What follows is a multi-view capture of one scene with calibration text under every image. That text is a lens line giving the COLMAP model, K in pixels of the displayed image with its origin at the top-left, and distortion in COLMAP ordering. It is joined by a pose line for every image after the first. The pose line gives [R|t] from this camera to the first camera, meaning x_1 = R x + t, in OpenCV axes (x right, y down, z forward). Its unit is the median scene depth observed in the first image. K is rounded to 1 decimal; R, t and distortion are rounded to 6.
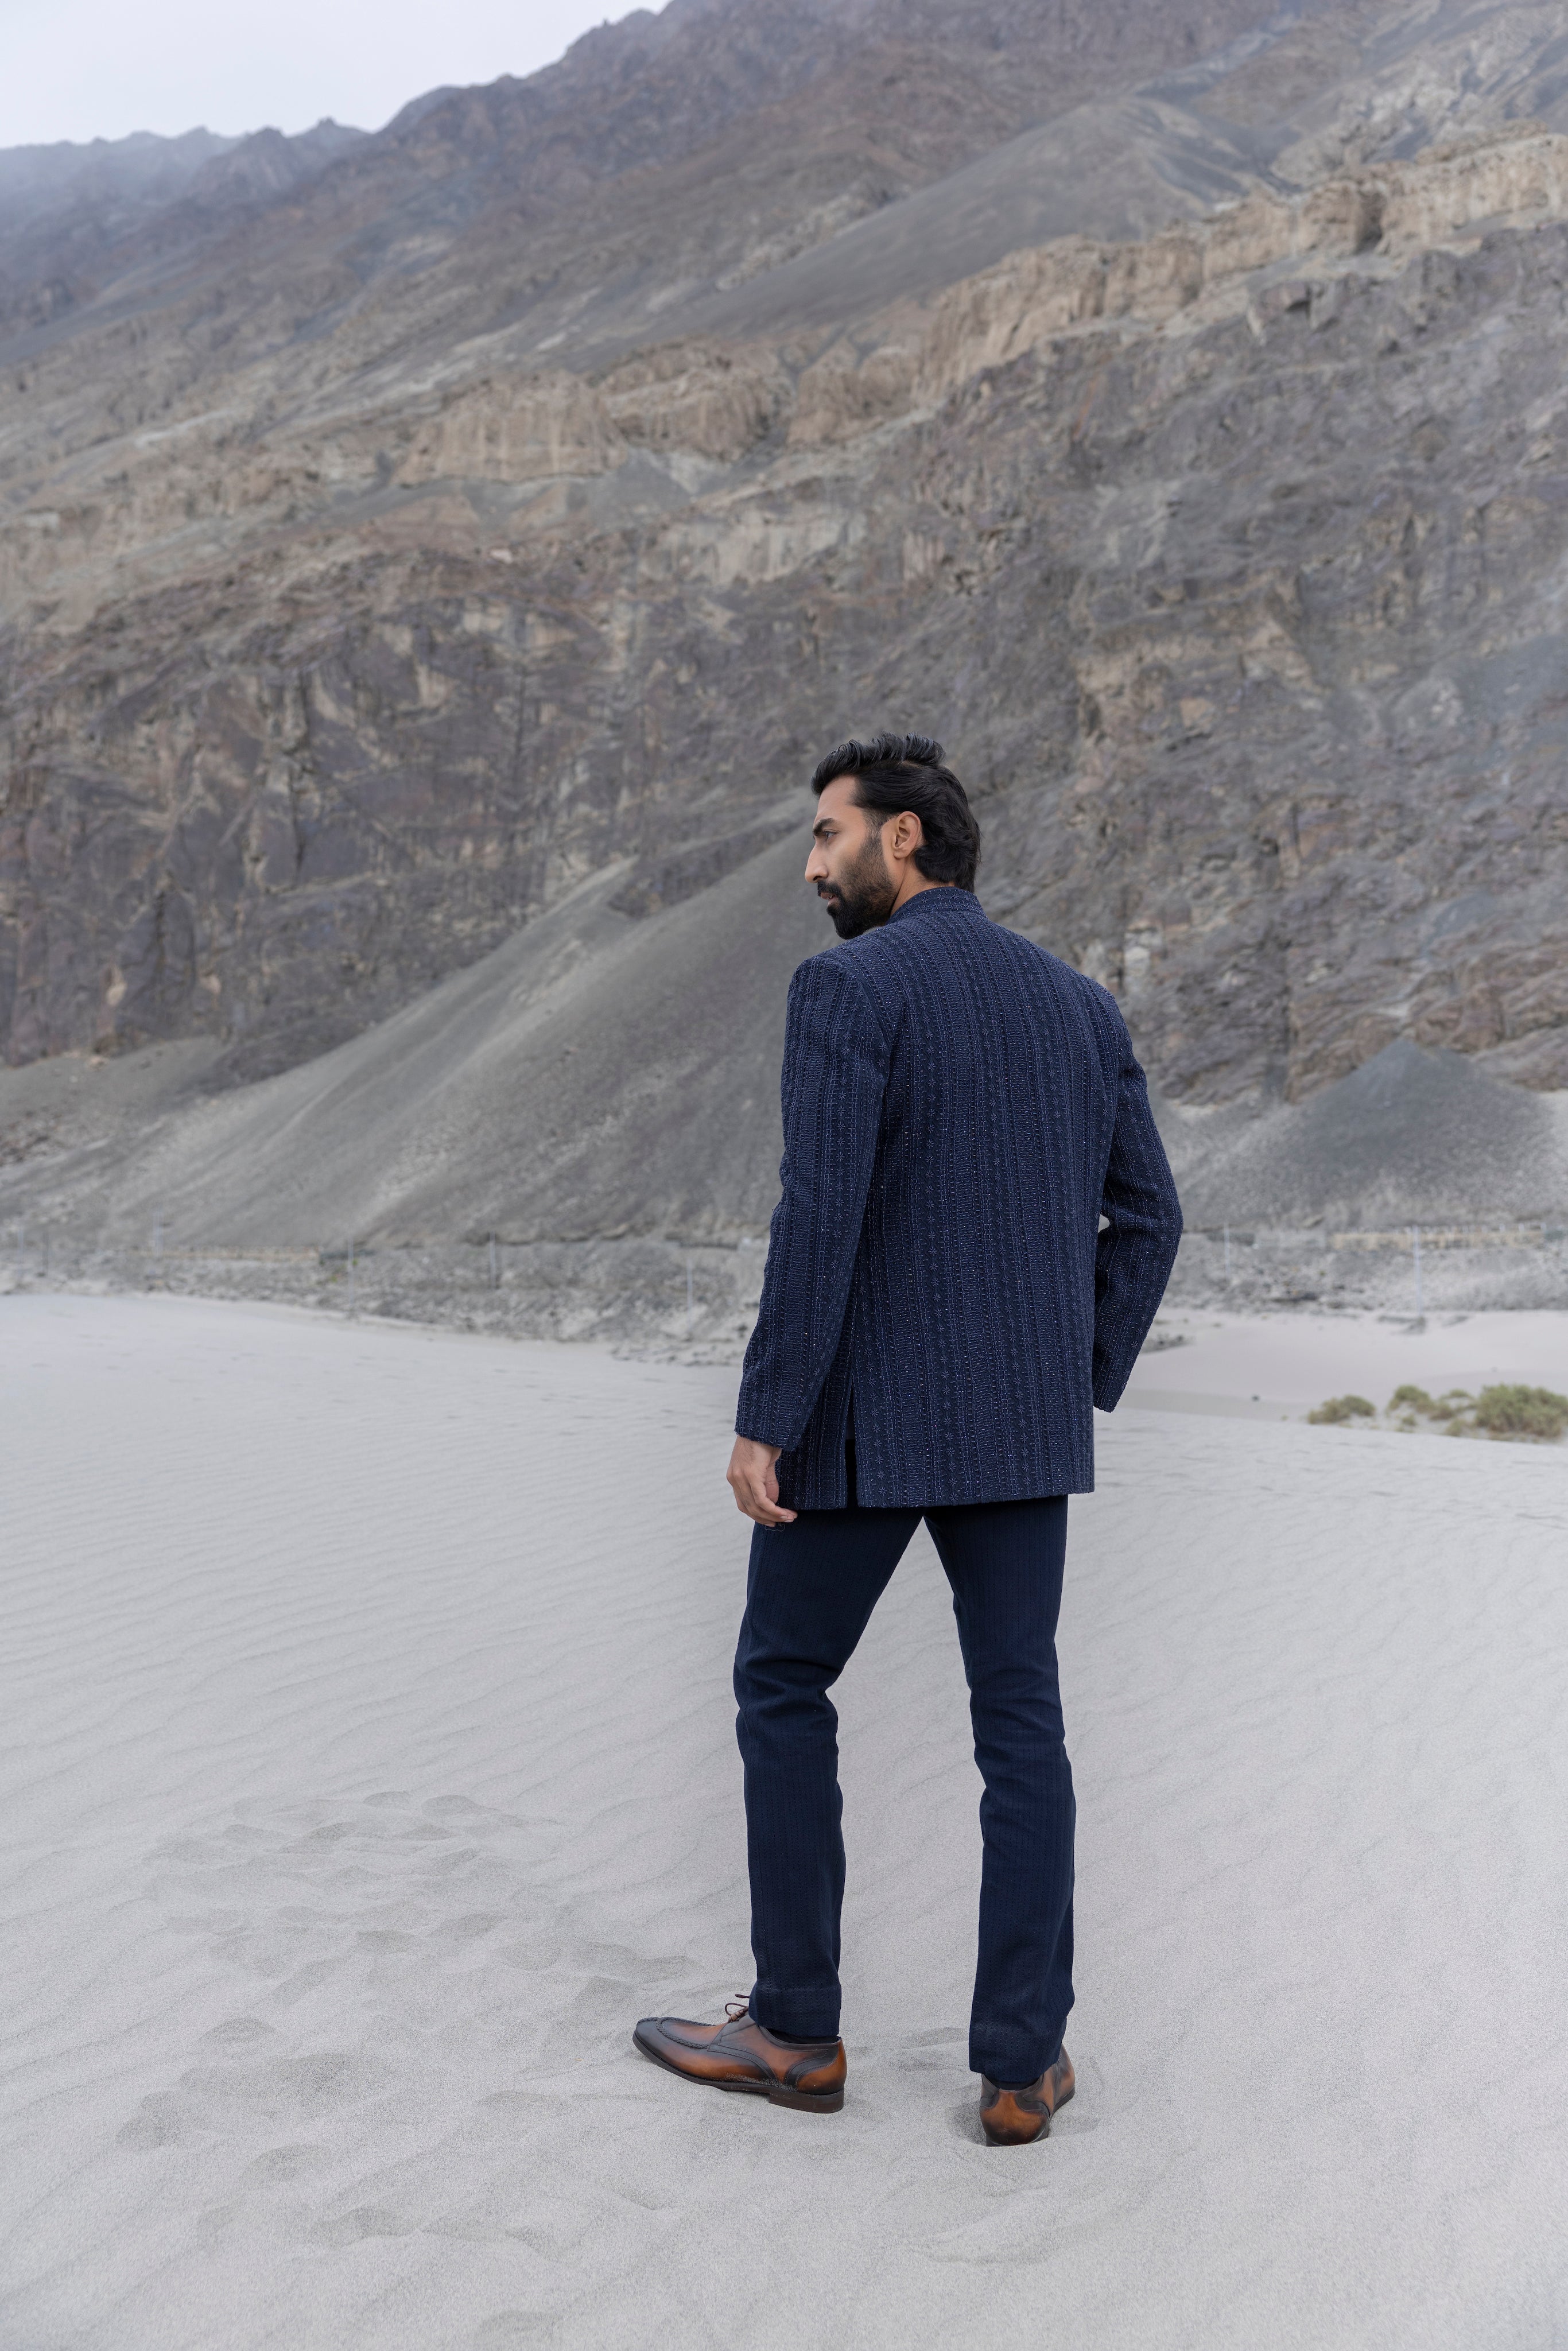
lens RADIAL K [[2678.9, 0, 784.0], [0, 2678.9, 1175.5], [0, 0, 1]] dist [0.022629, 0.022428]
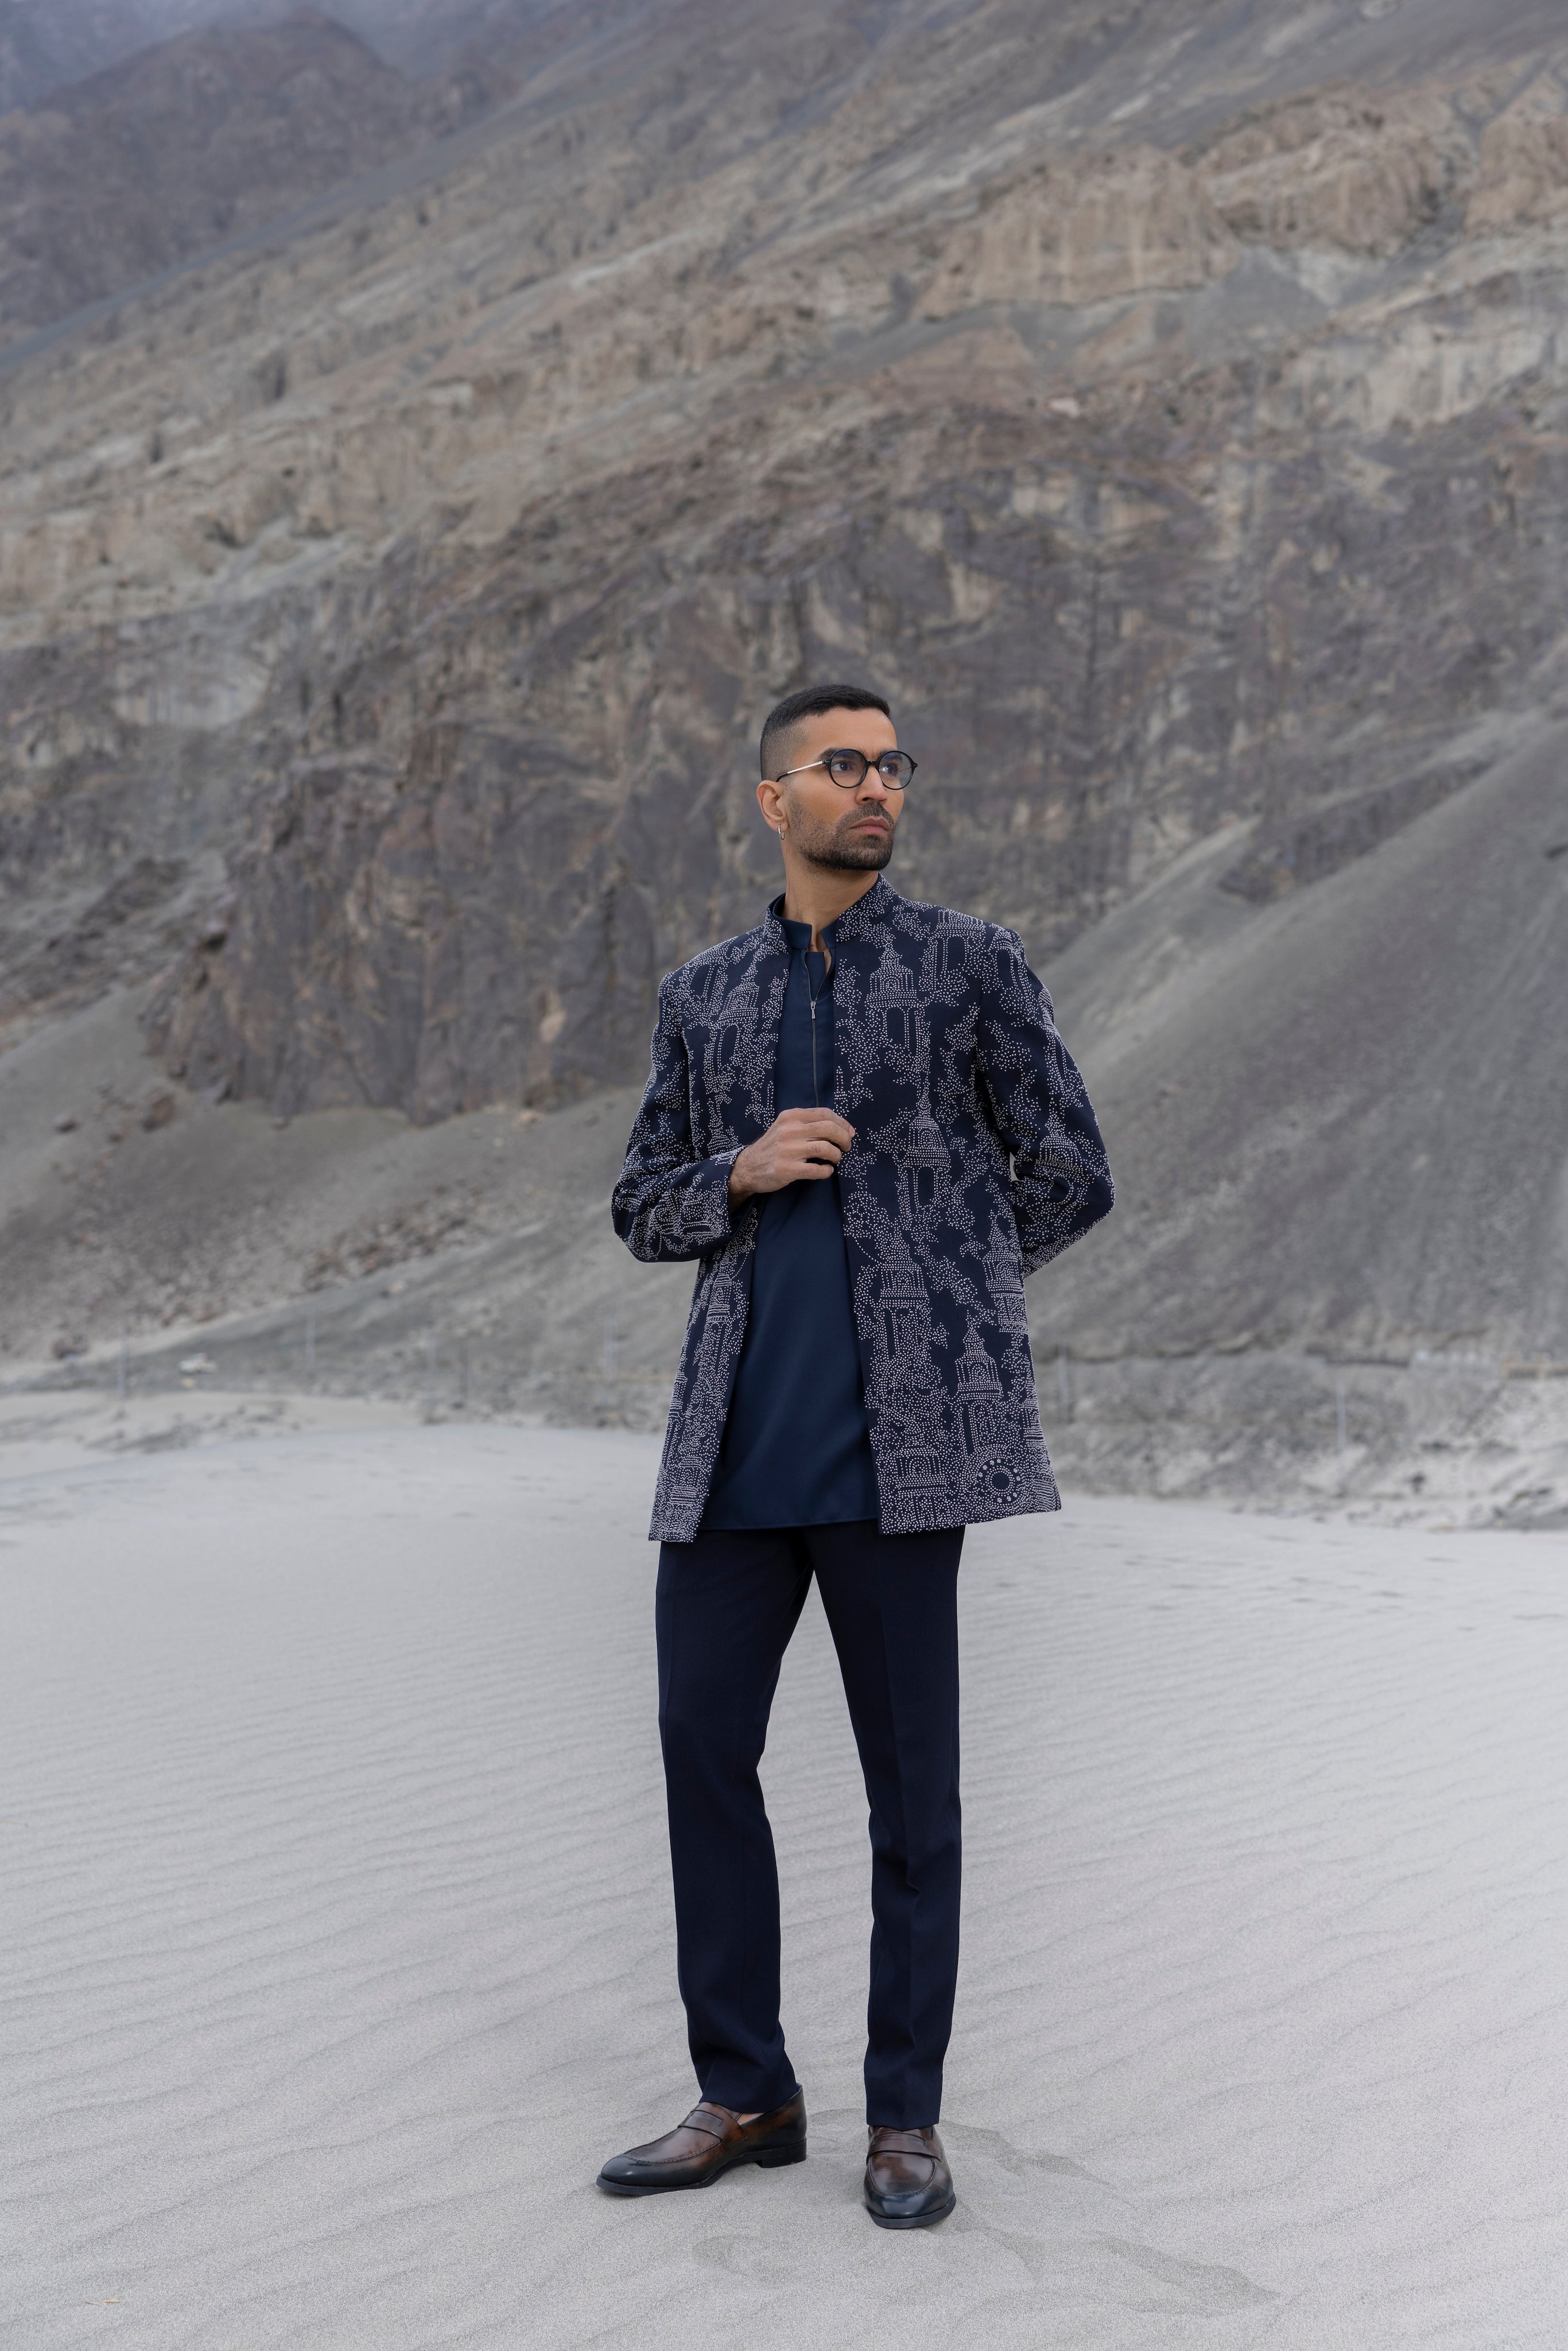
lens RADIAL K [[3122.7, 0, 815.2], [0, 3122.7, 1166.6], [0, 0, 1]] dist [0.032711, -0.002927]
pose [[0.985589, -0.014303, -0.168553, -0.032414], [0.011852, 0.999809, -0.015539, -0.014581], [0.168743, 0.013317, 0.985570, 0.161998]]
